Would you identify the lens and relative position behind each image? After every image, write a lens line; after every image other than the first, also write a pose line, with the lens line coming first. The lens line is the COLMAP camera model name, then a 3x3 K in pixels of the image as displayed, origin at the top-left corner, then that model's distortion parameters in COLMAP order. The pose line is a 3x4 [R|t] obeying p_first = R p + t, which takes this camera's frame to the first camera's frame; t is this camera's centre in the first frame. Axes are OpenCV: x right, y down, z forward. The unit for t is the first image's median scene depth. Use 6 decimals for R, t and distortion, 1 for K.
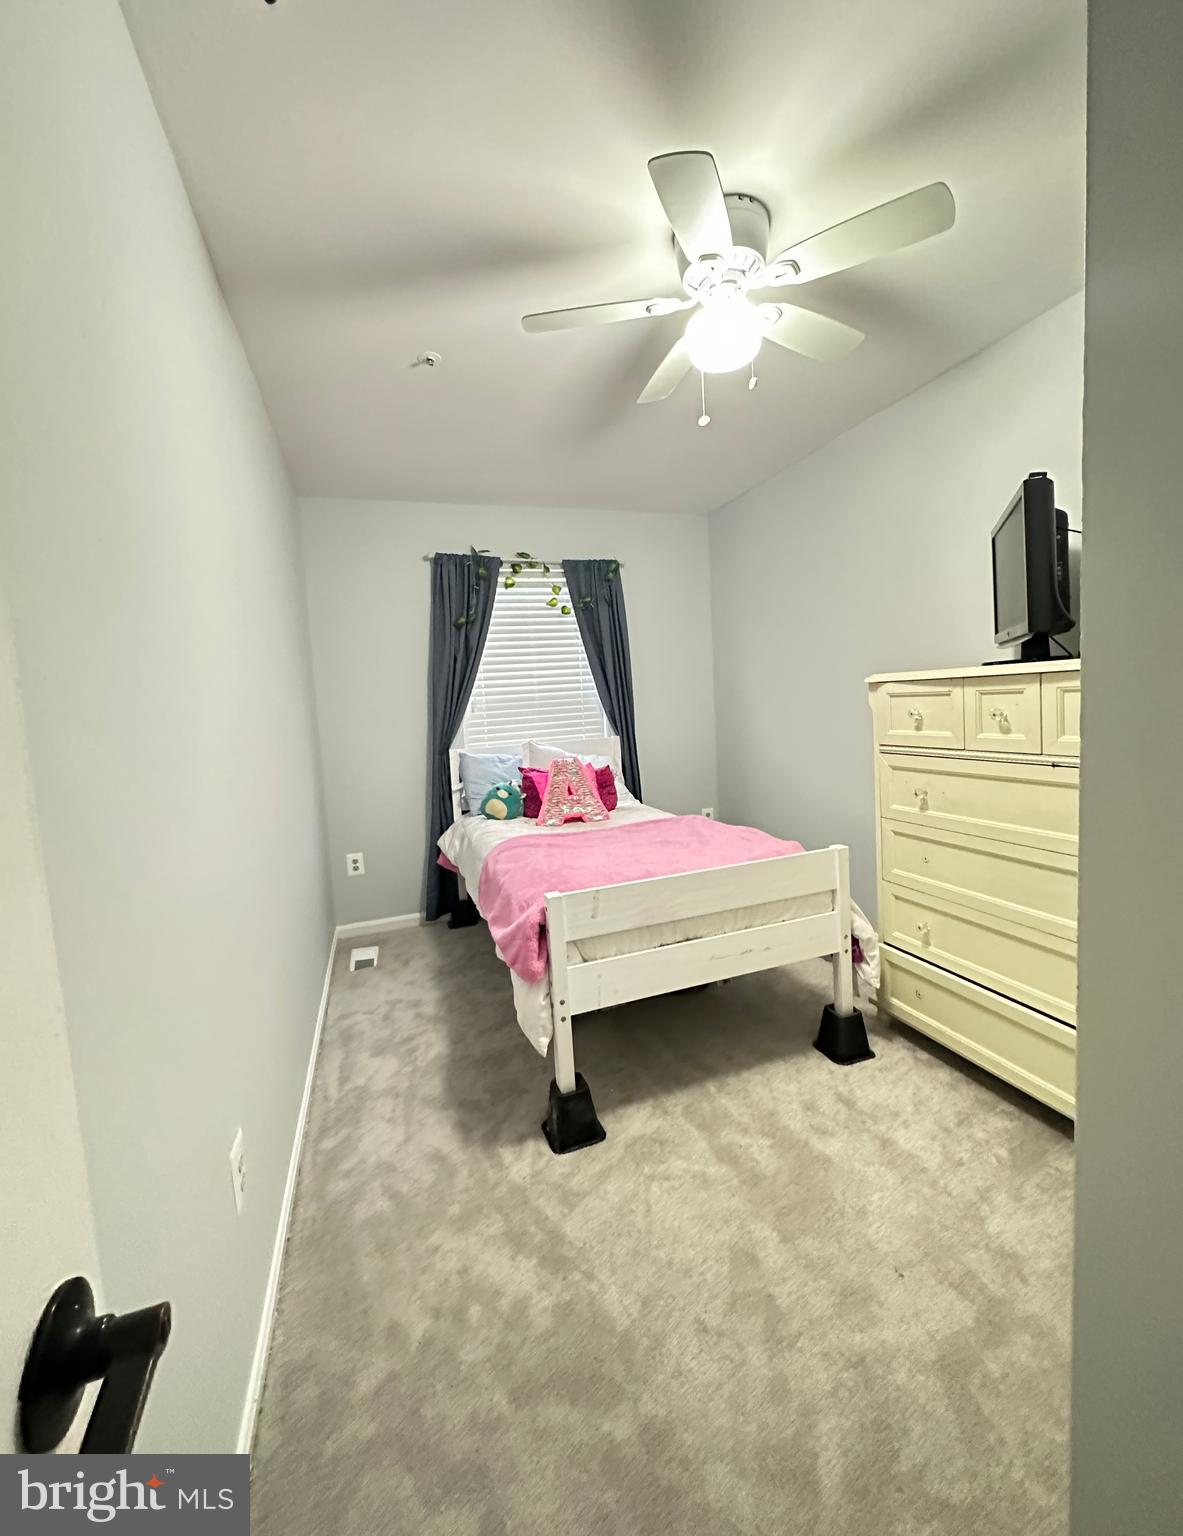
lens RADIAL K [[623.7, 0, 588.4], [0, 623.7, 752.7], [0, 0, 1]] dist [0.002622, -0.001686]
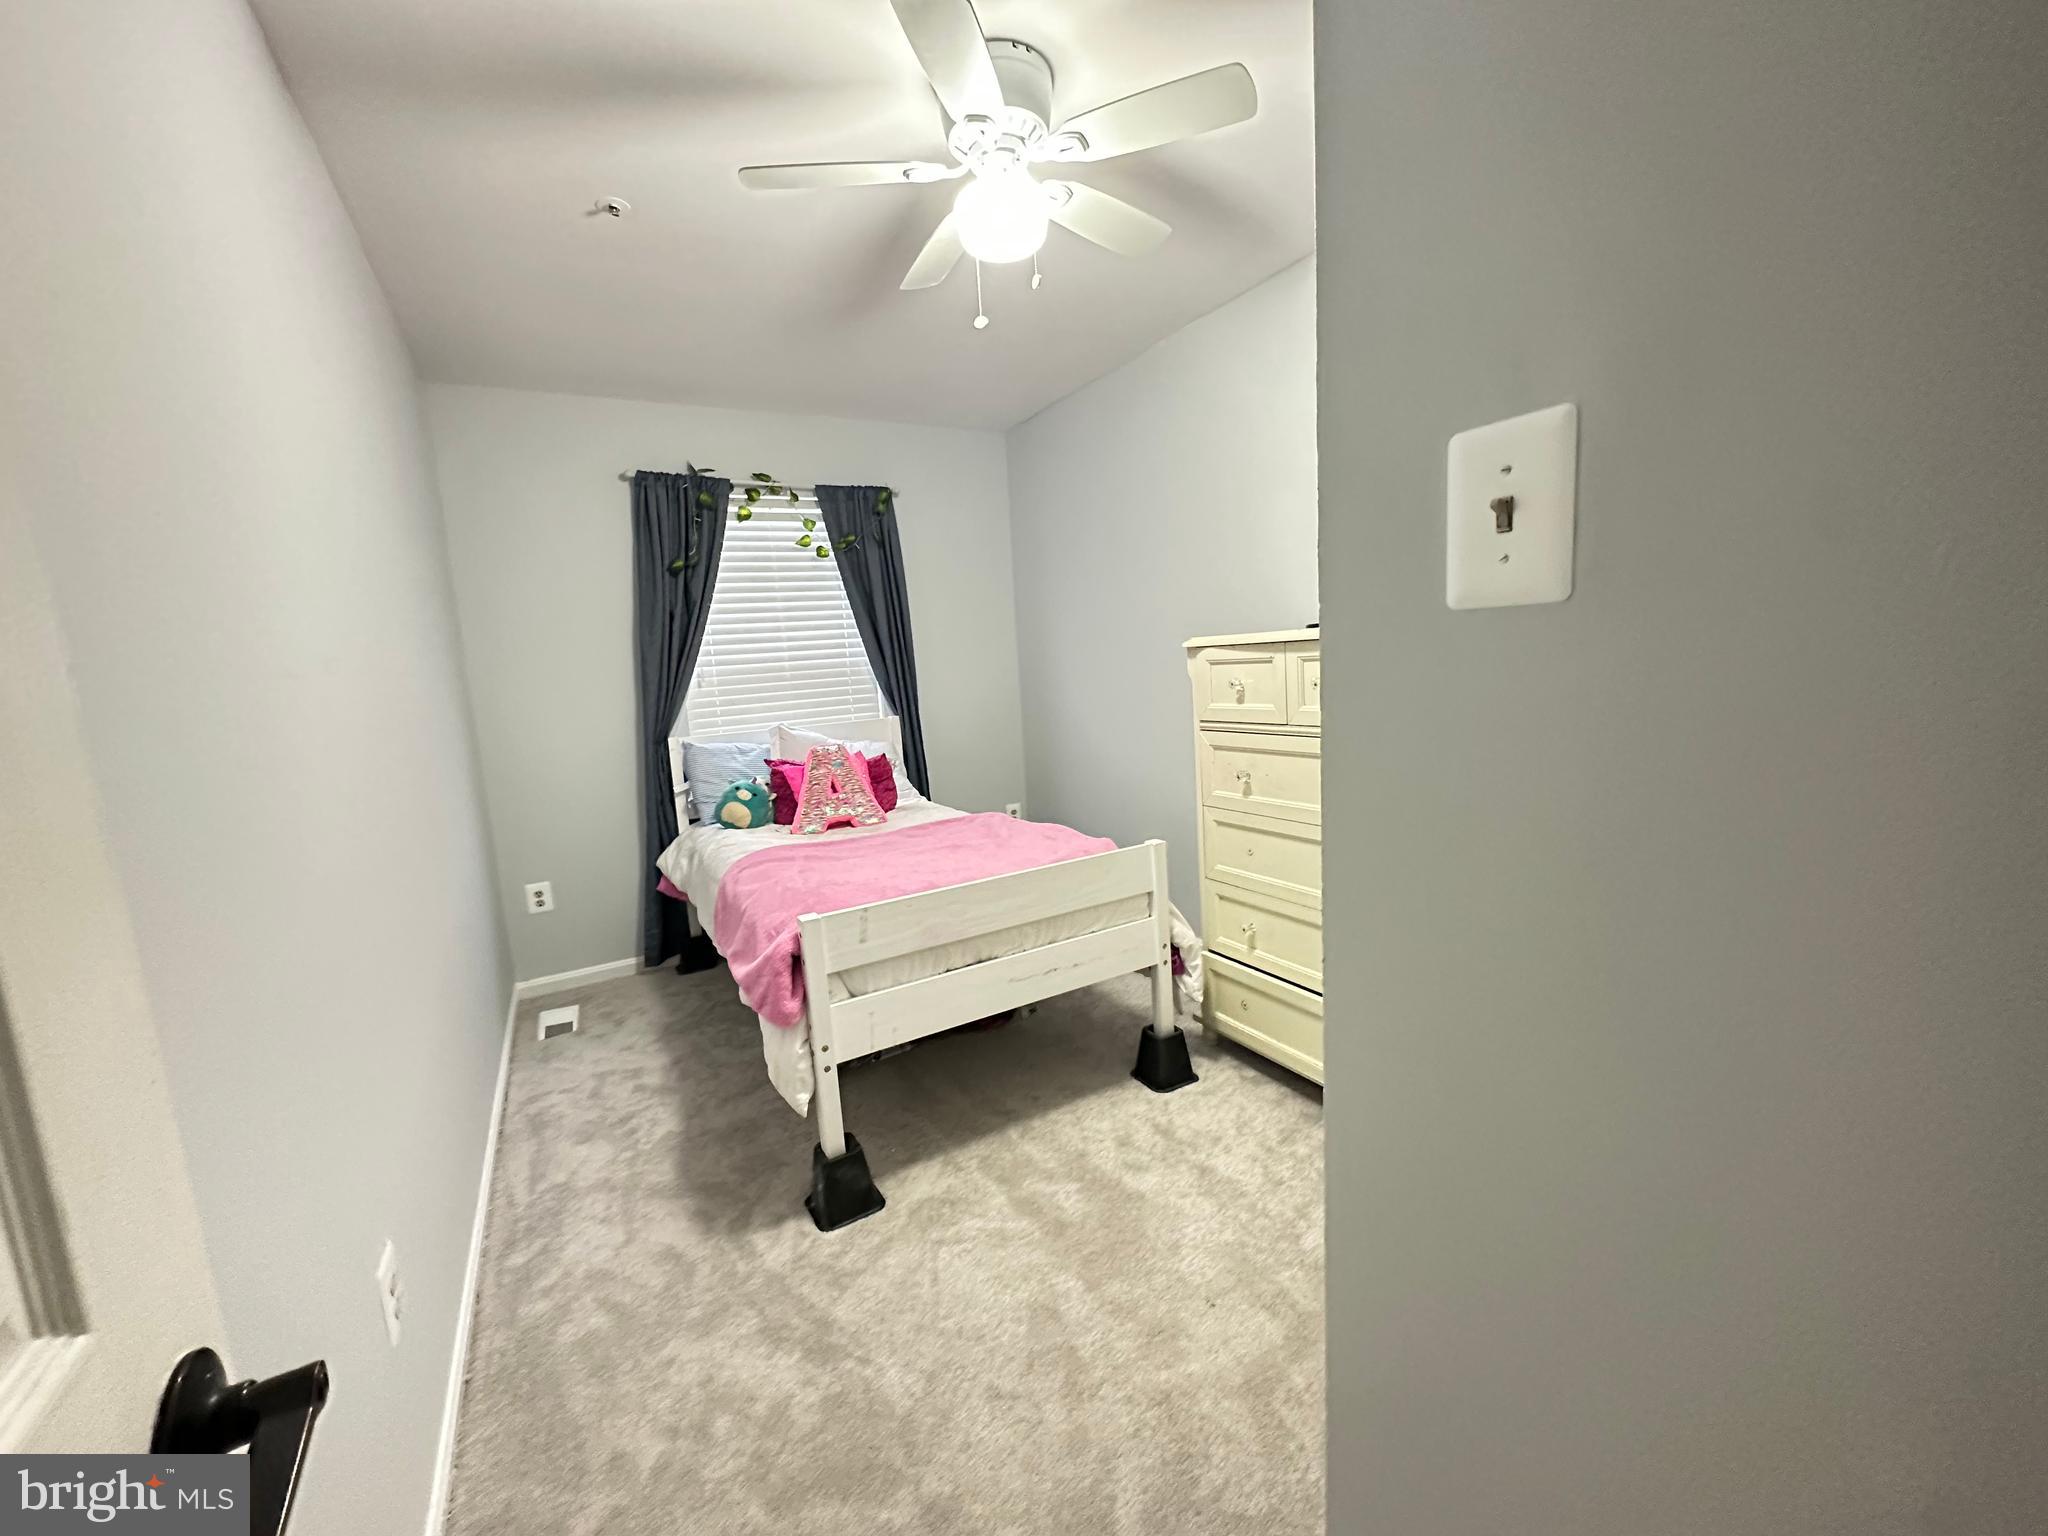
lens RADIAL K [[811.7, 0, 1012.2], [0, 811.7, 772.2], [0, 0, 1]] dist [-0.001248, 0.000807]
pose [[0.984338, -0.030108, 0.173704, 0.023062], [0.022642, 0.998739, 0.044807, 0.002645], [-0.174834, -0.040172, 0.983778, -0.054776]]
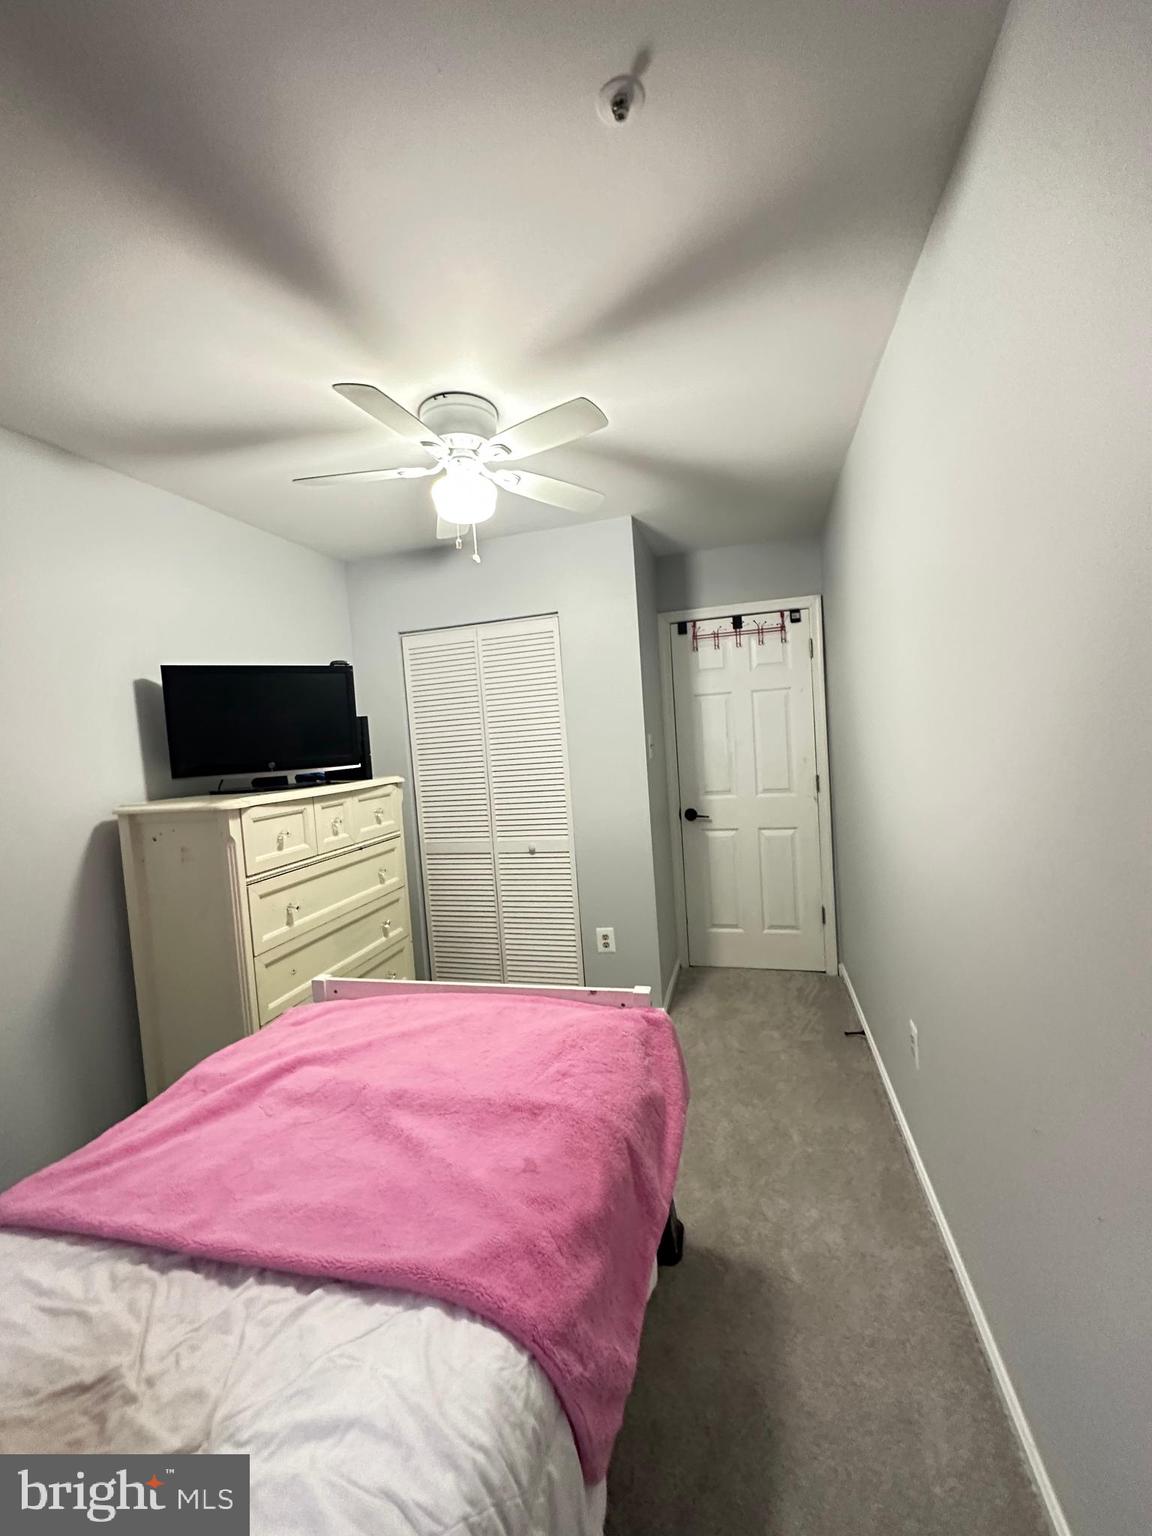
lens RADIAL K [[608.8, 0, 573.5], [0, 608.8, 773.9], [0, 0, 1]] dist [-0.001248, 0.000807]
pose [[-0.807961, 0.086916, 0.582791, -0.500880], [0.171864, 0.980816, 0.091990, -0.181882], [-0.563615, 0.174485, -0.807399, 1.630758]]
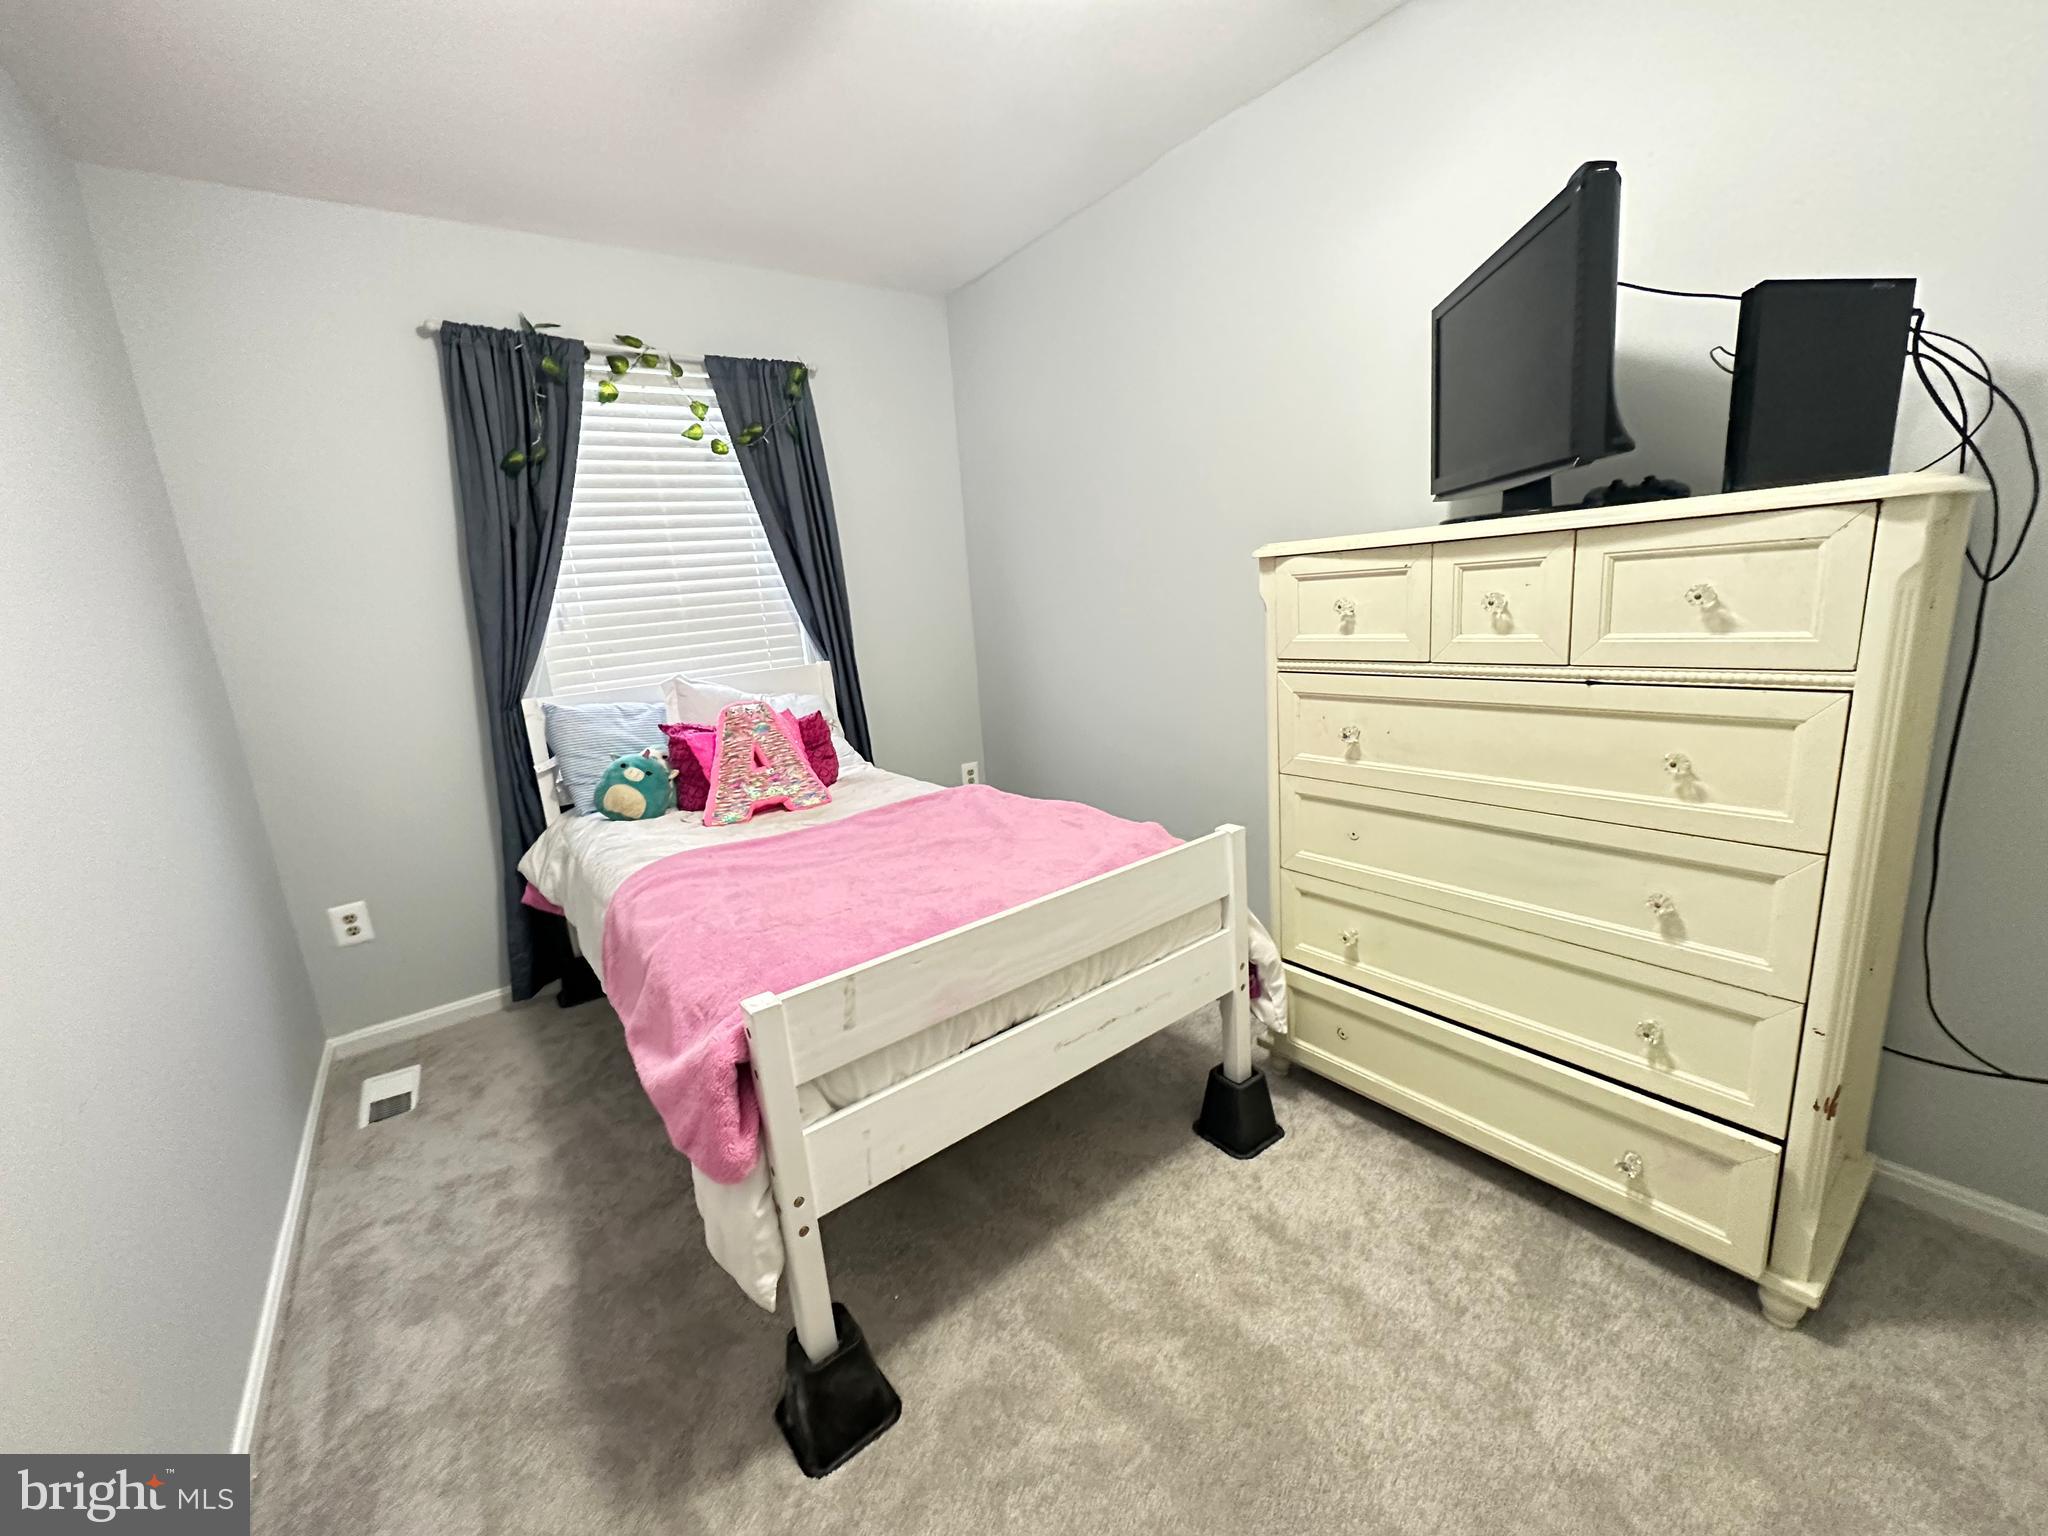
lens RADIAL K [[811.7, 0, 1014.4], [0, 811.7, 767.3], [0, 0, 1]] dist [-0.001248, 0.000807]
pose [[0.954056, -0.083733, 0.287692, -0.033121], [0.050901, 0.991495, 0.119775, -0.018415], [-0.295275, -0.099628, 0.950204, 0.339458]]
